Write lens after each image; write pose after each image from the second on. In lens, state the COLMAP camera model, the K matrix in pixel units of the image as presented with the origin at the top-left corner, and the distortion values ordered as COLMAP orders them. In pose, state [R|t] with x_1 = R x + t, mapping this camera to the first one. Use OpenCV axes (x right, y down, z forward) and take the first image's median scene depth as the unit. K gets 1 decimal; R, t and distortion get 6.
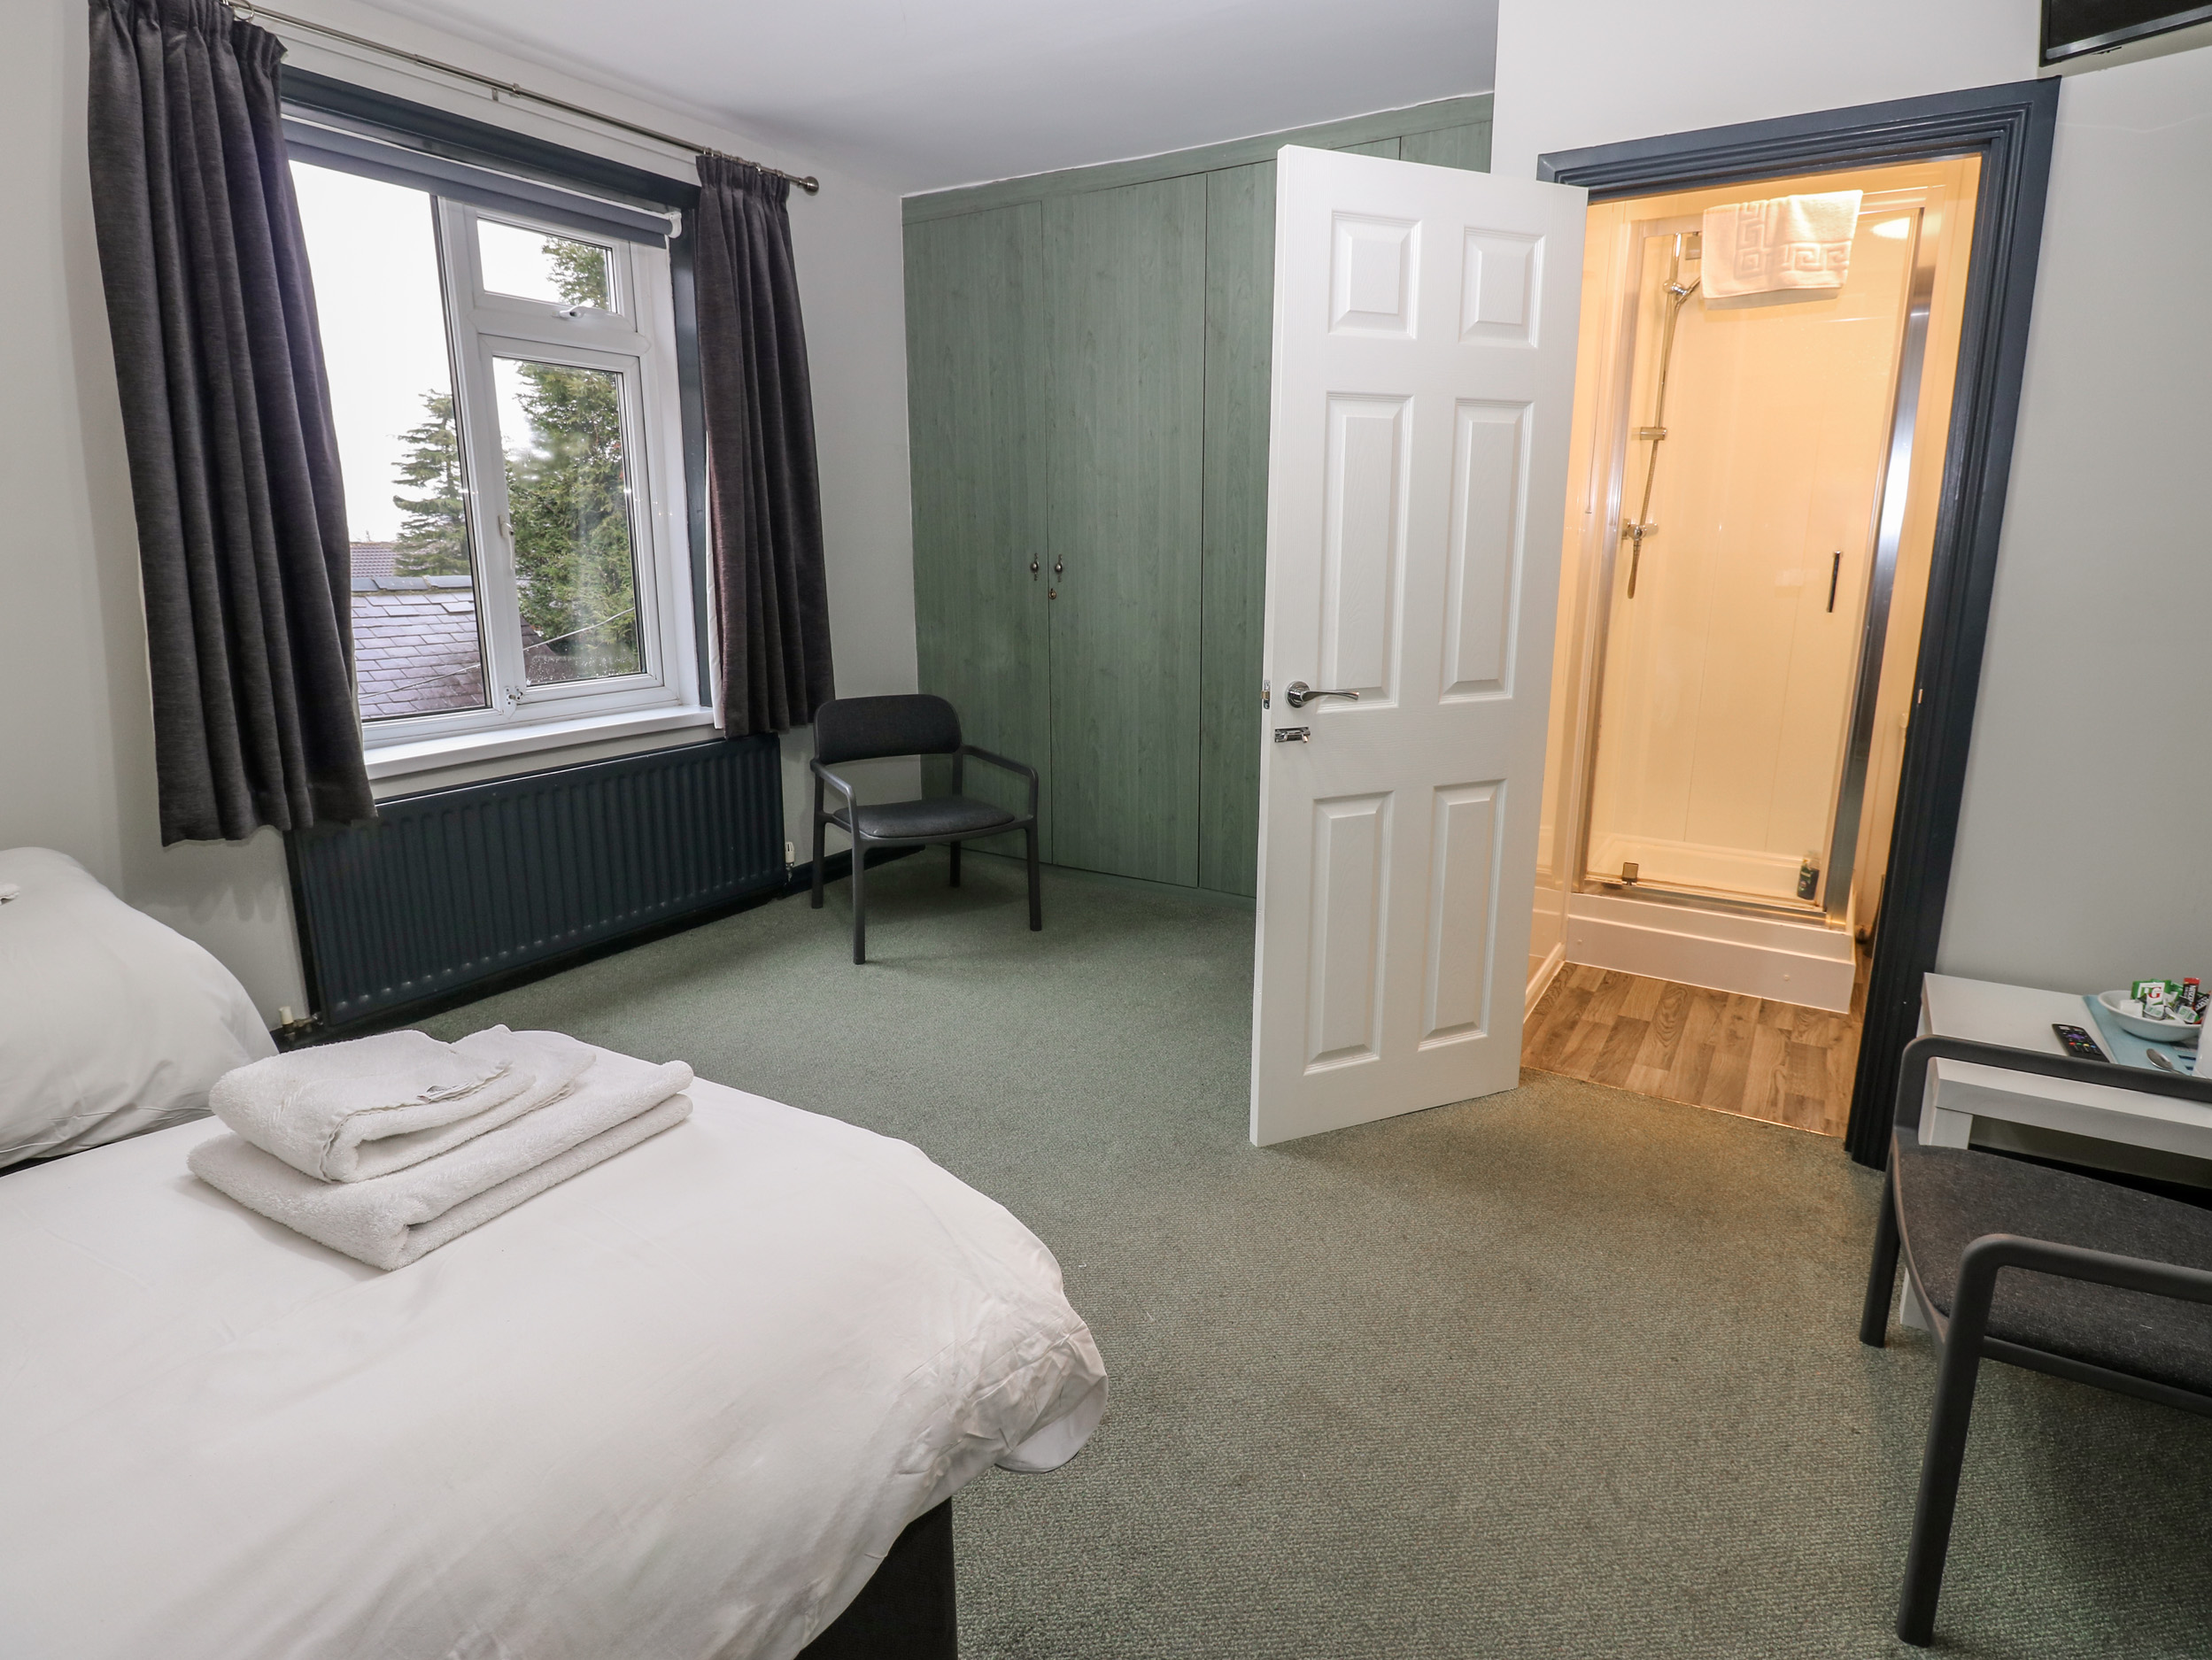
lens RADIAL K [[1205.7, 0, 1125.9], [0, 1205.7, 822.1], [0, 0, 1]] dist [-0.020493, -0.001701]
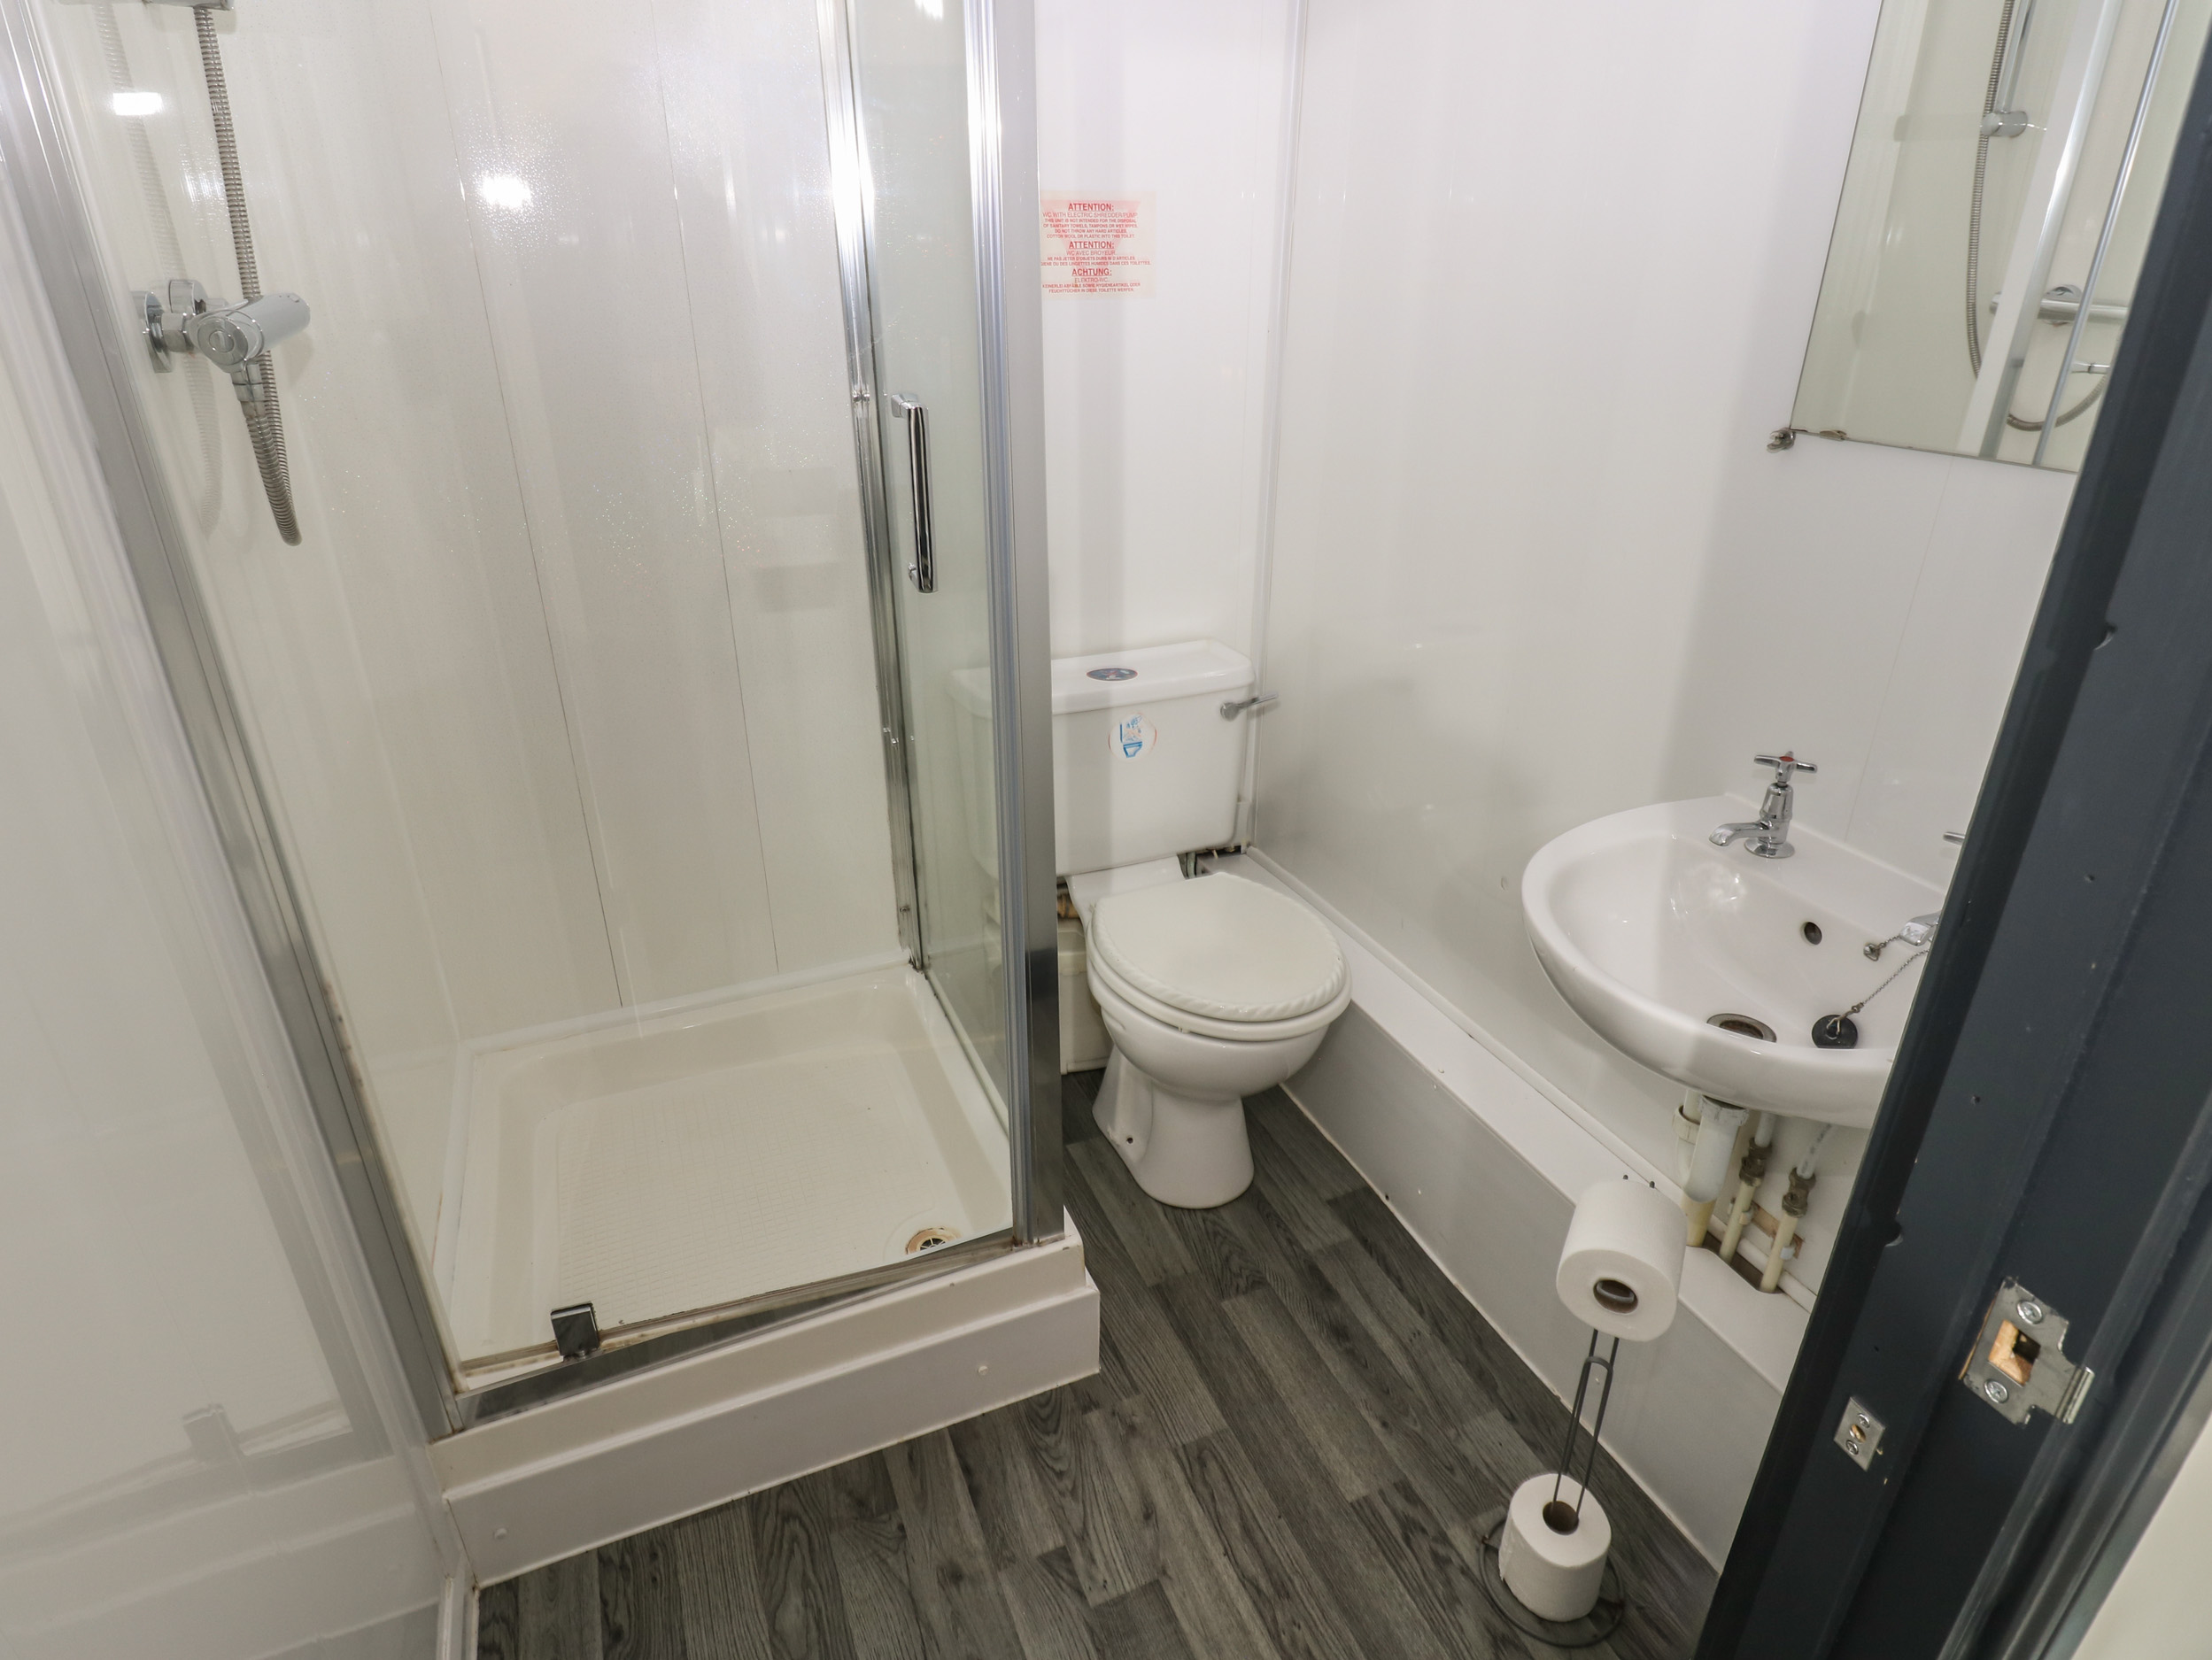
lens RADIAL K [[1205.7, 0, 1125.9], [0, 1205.7, 822.1], [0, 0, 1]] dist [-0.020493, -0.001701]
pose [[0.591172, -0.343456, 0.729763, 0.321180], [0.175848, 0.937920, 0.298971, -0.188726], [-0.787142, -0.048416, 0.614868, 0.683647]]
